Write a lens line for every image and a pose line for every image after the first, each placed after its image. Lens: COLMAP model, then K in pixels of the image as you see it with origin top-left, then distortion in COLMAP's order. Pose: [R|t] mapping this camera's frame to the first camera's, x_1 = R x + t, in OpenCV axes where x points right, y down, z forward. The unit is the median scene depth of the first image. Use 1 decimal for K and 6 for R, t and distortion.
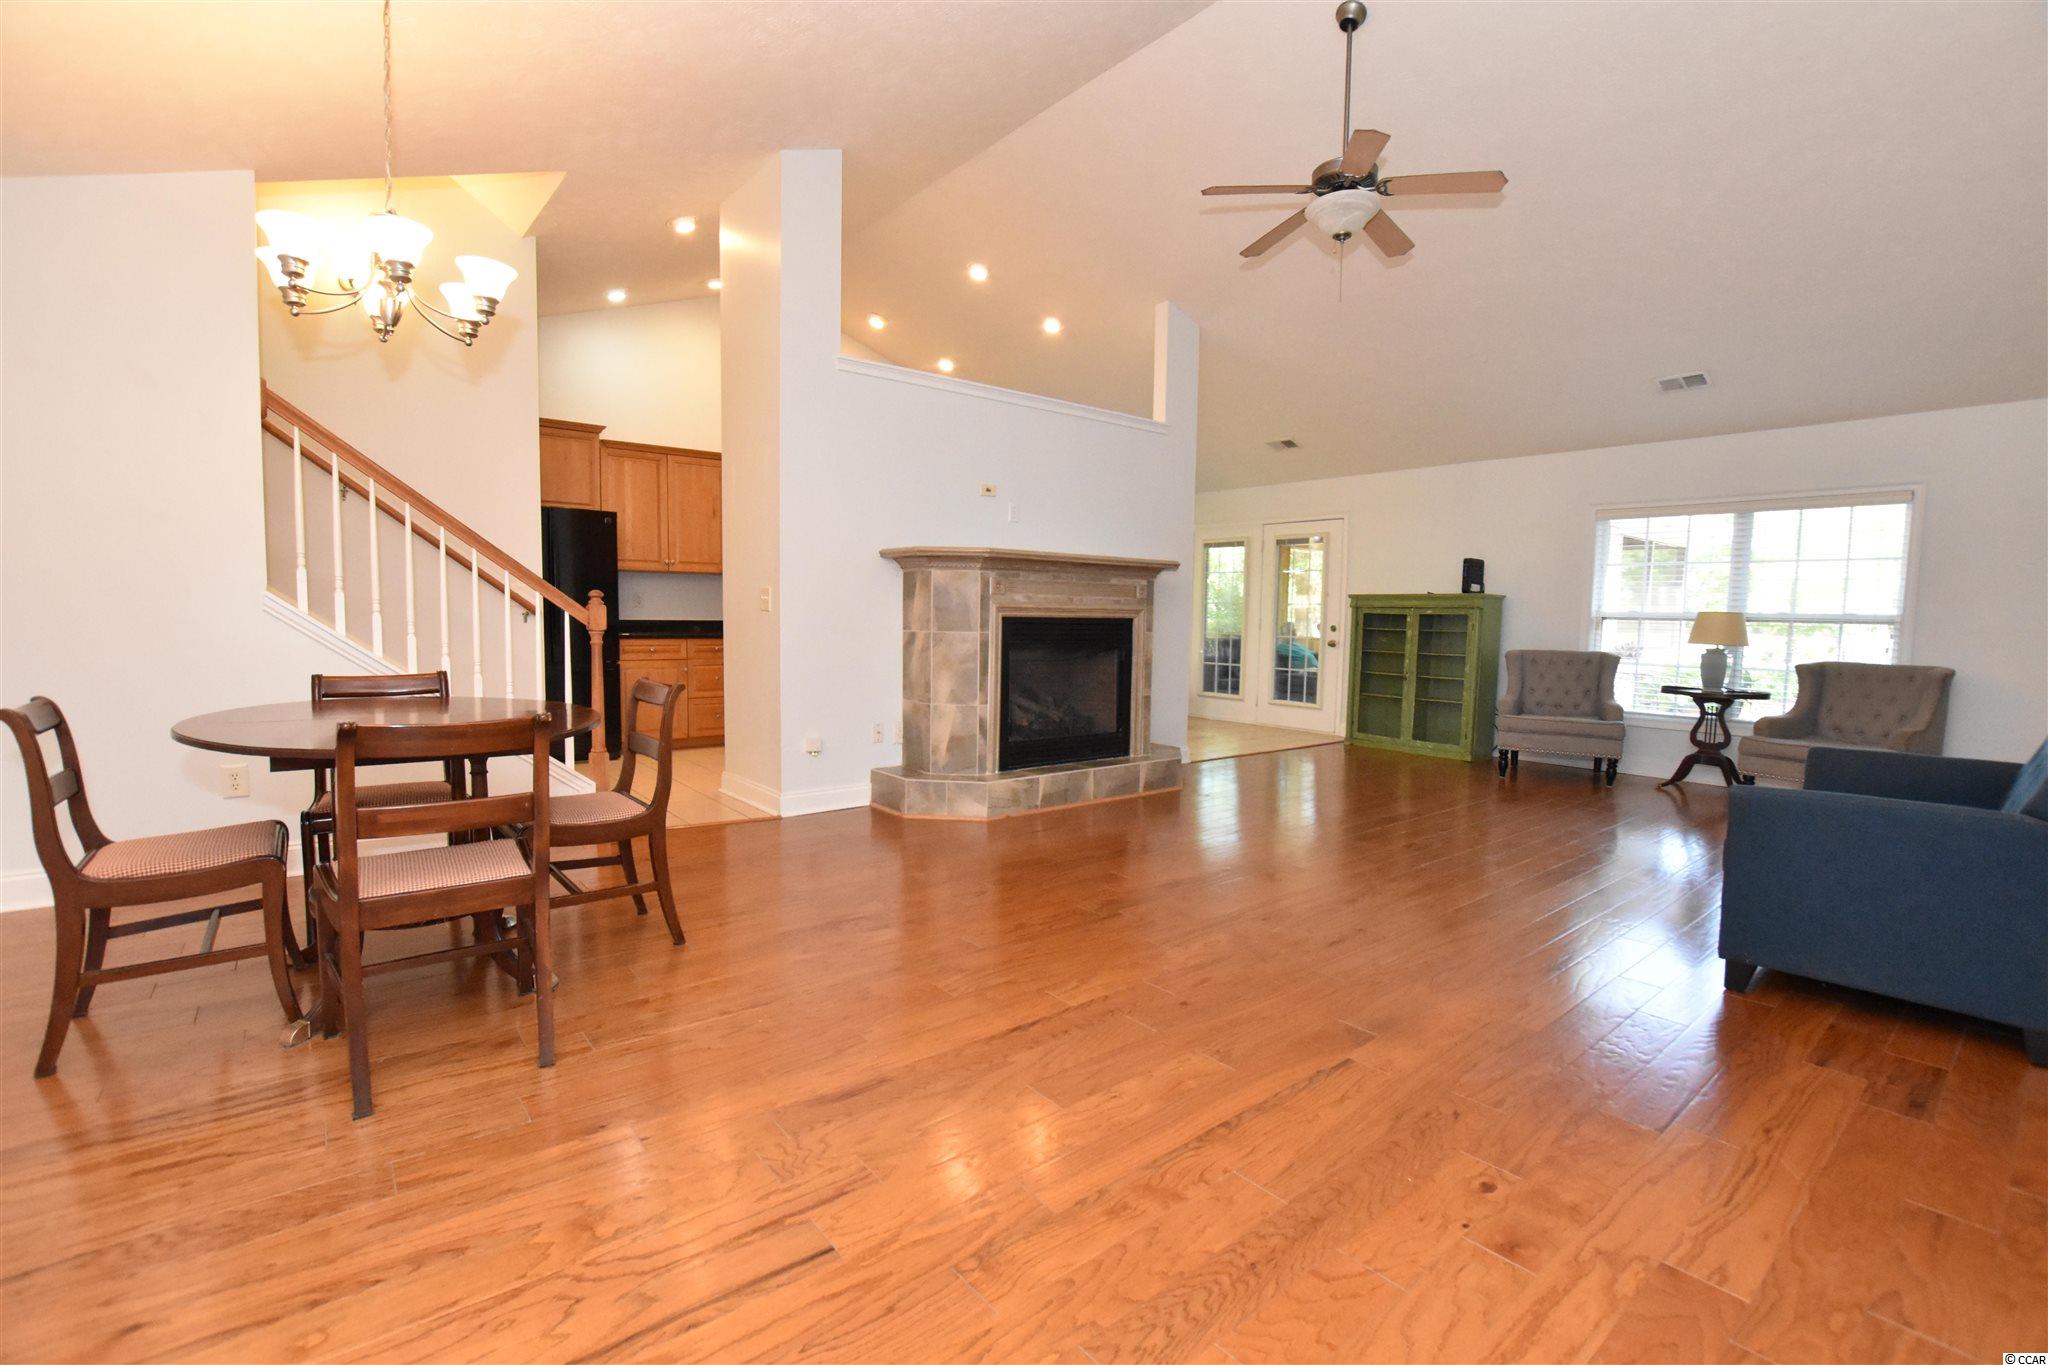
lens RADIAL K [[909.1, 0, 1030.1], [0, 909.1, 687.1], [0, 0, 1]] dist [-0.022836, 0.002081]
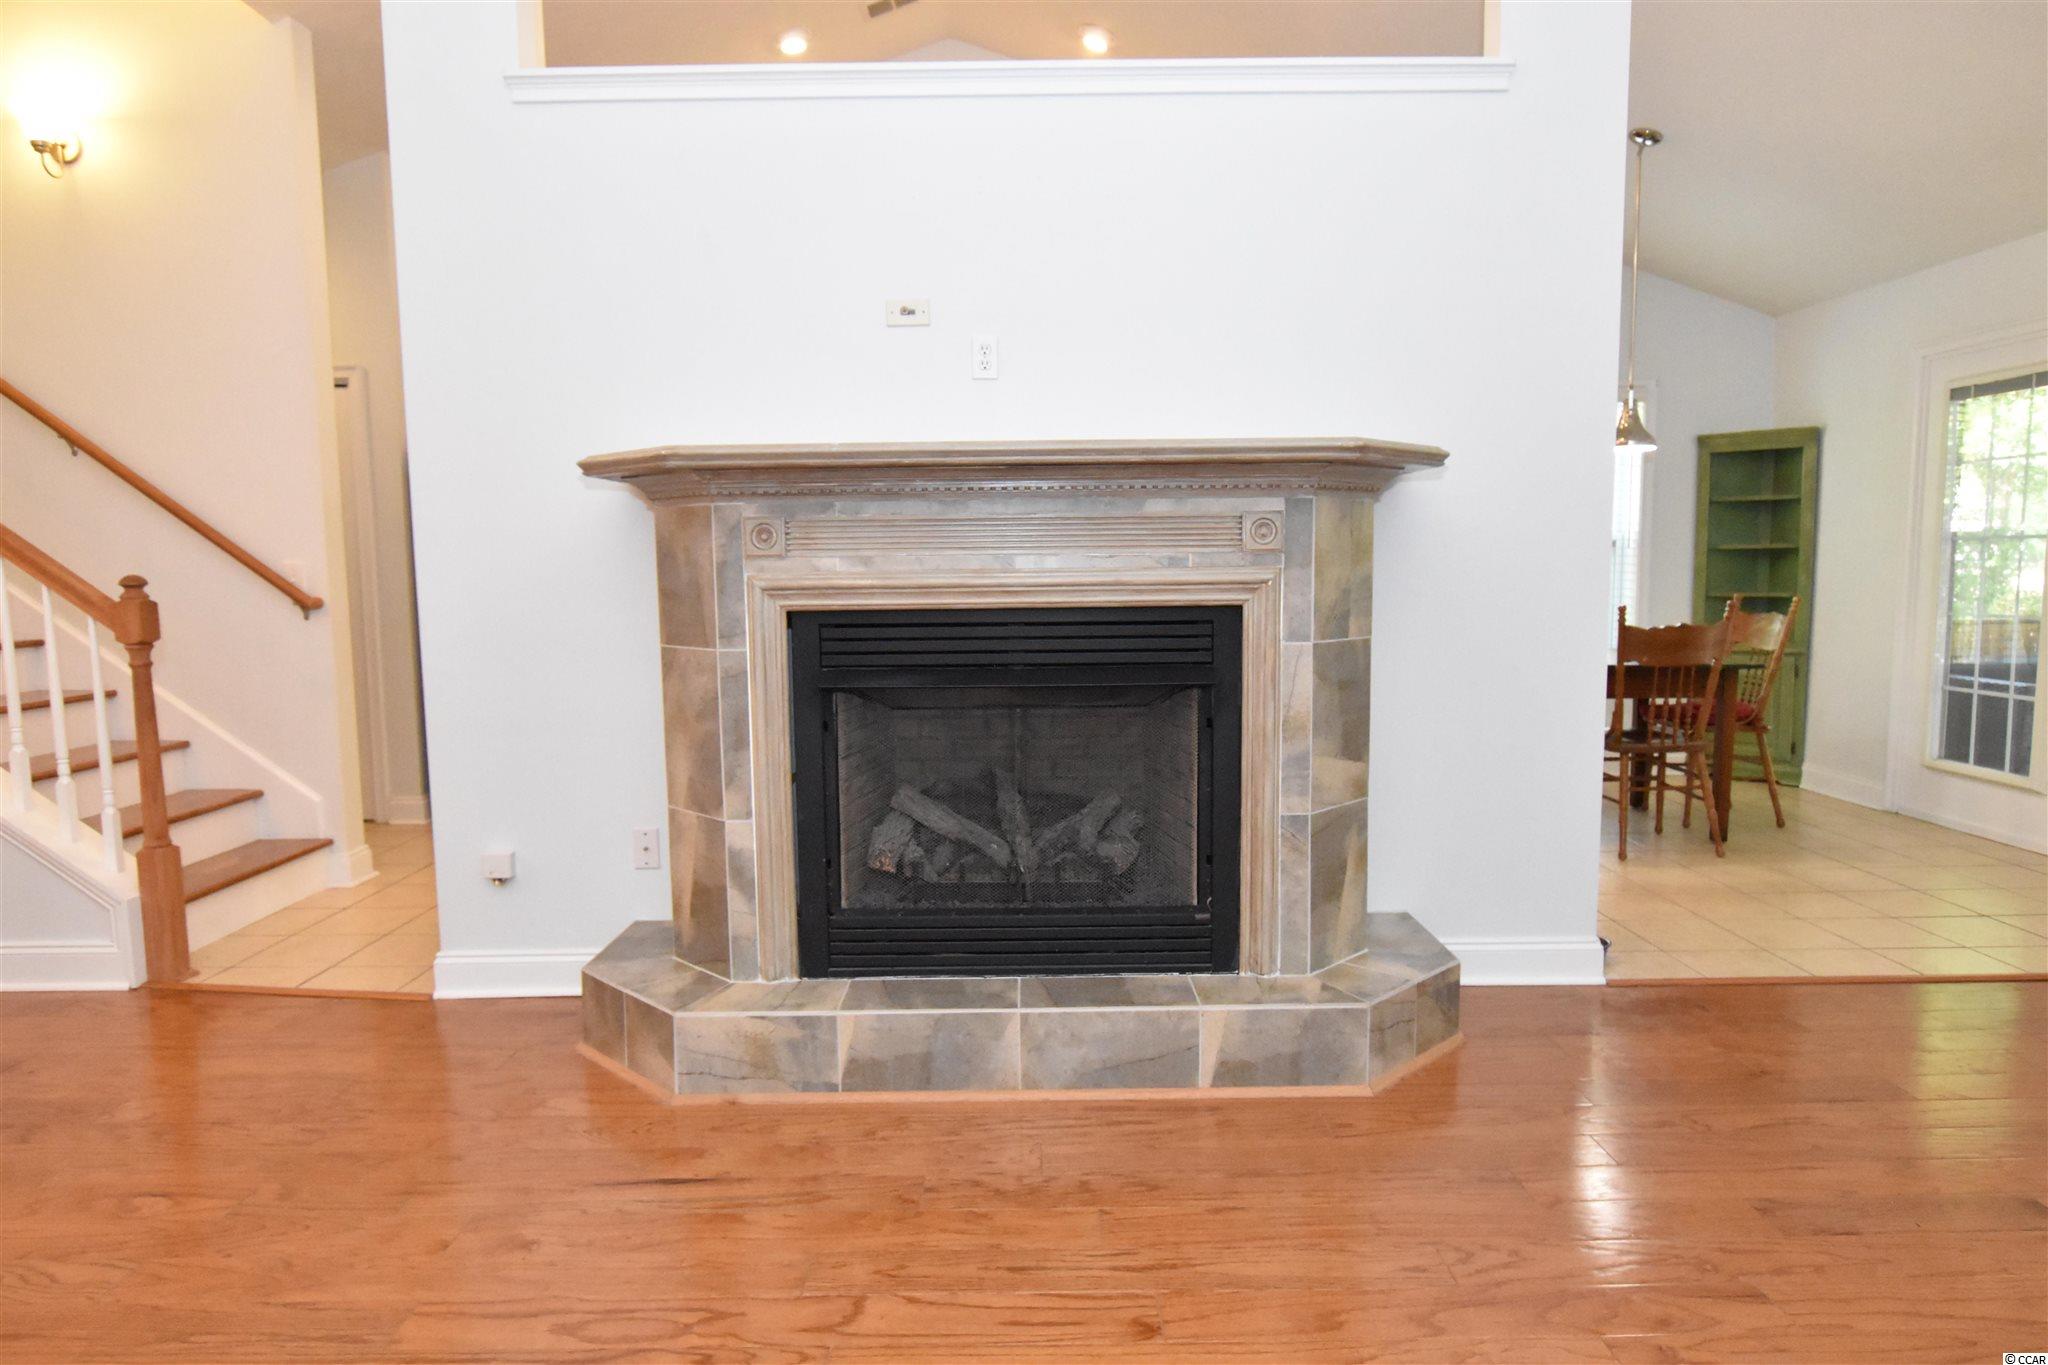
lens RADIAL K [[1203.1, 0, 1028.7], [0, 1203.1, 680.8], [0, 0, 1]] dist [-0.009861, 0.000669]
pose [[0.777377, 0.033328, -0.628151, 0.352972], [-0.024889, 0.999443, 0.022226, -0.053421], [0.628542, -0.001644, 0.777774, 0.568310]]
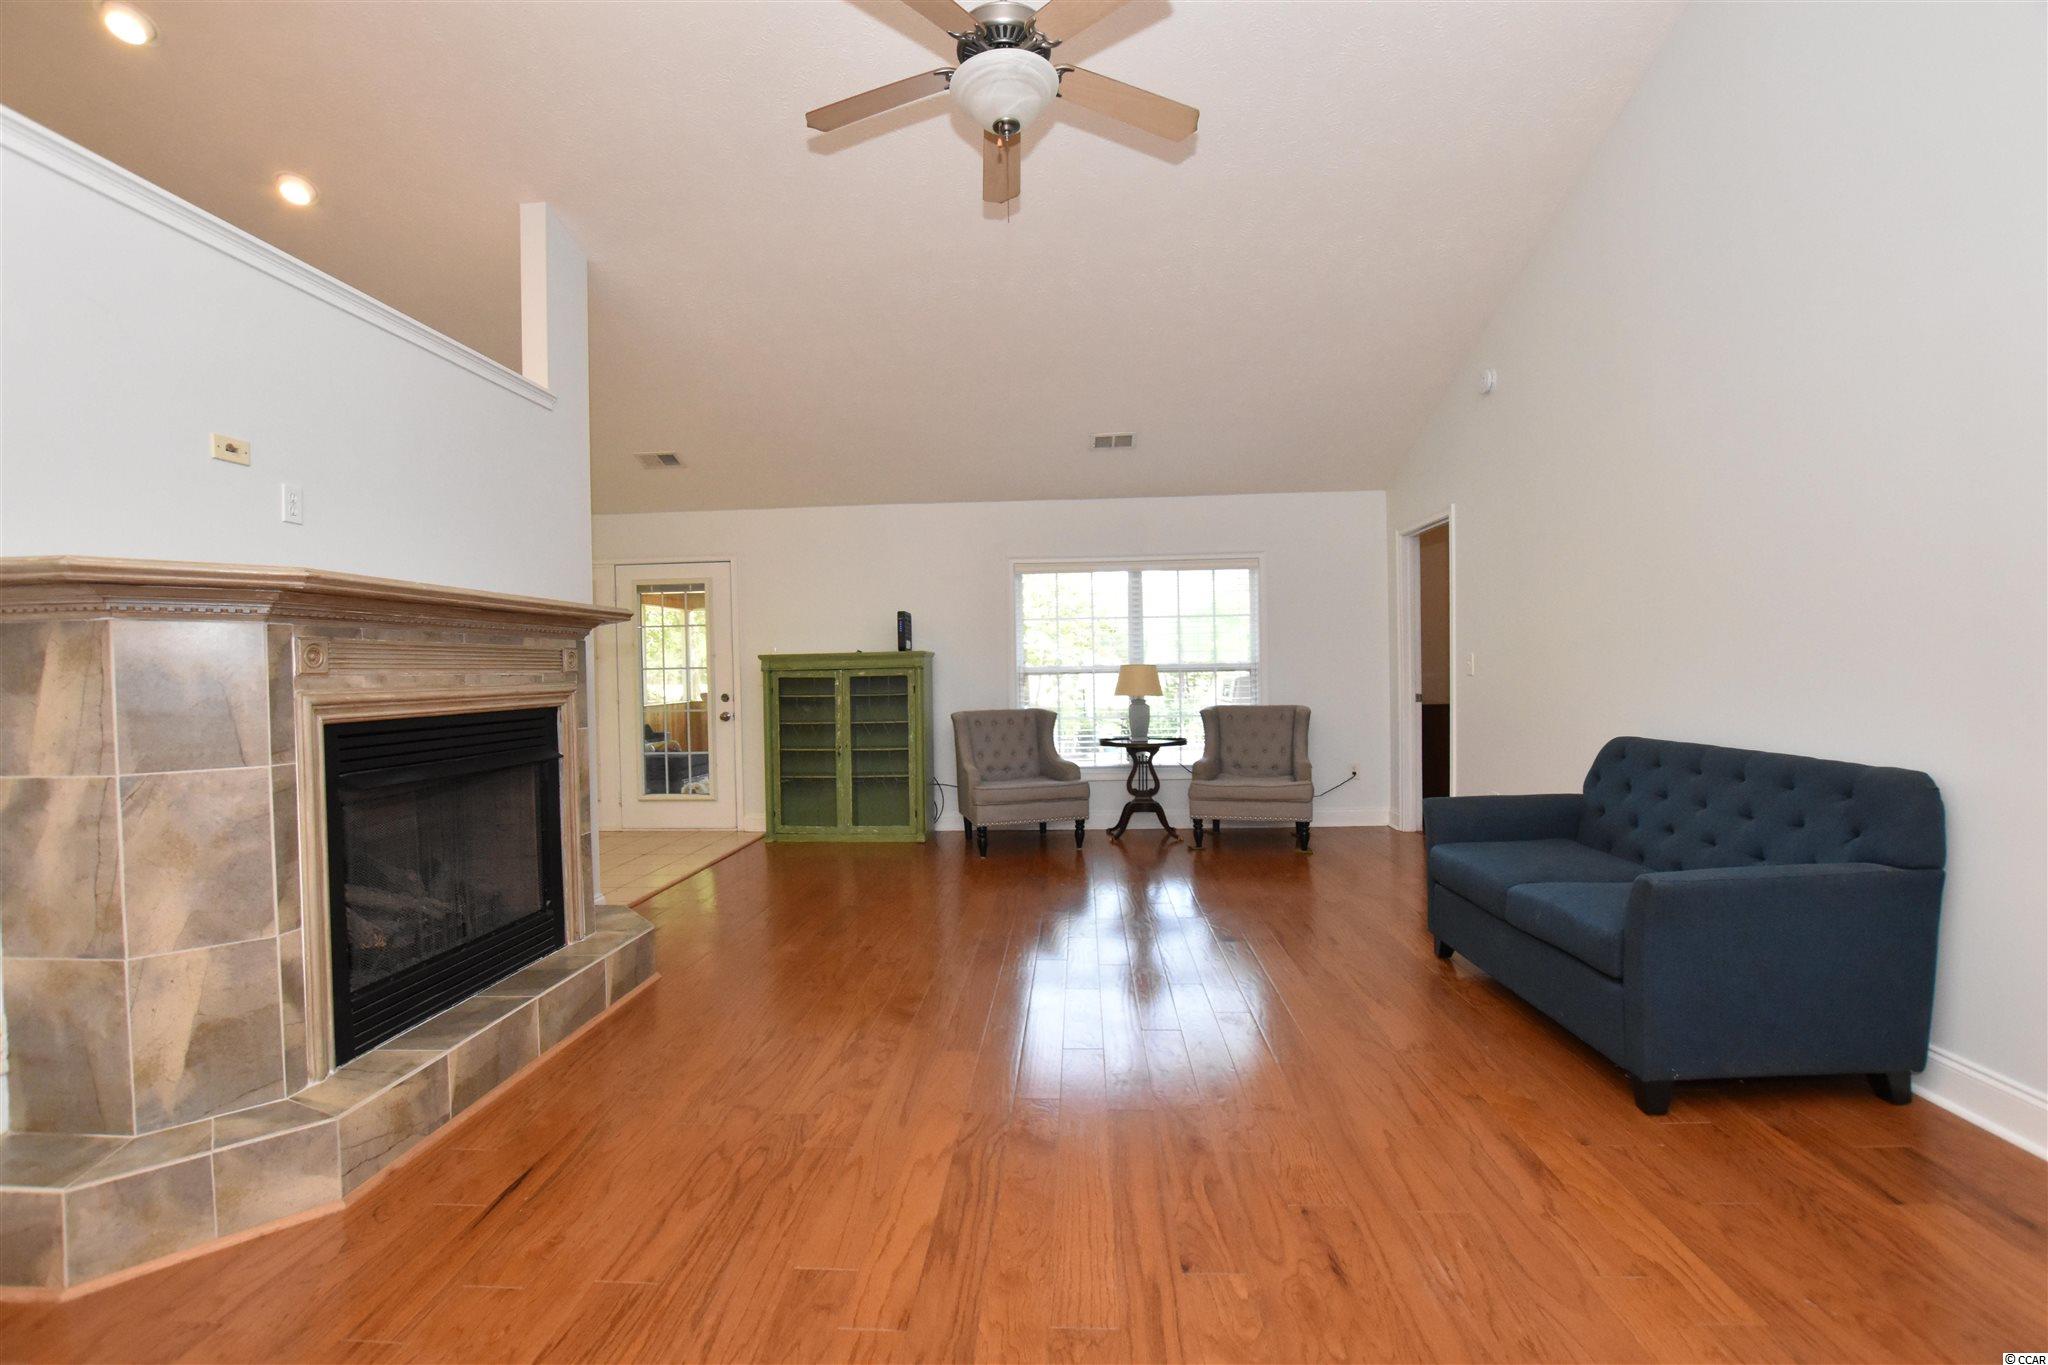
lens RADIAL K [[909.1, 0, 1024.3], [0, 909.1, 683.7], [0, 0, 1]] dist [-0.022836, 0.002081]
pose [[0.678705, -0.043783, 0.733105, -0.106035], [0.091631, 0.995470, -0.025379, -0.047983], [-0.728673, 0.084400, 0.679642, 0.391394]]
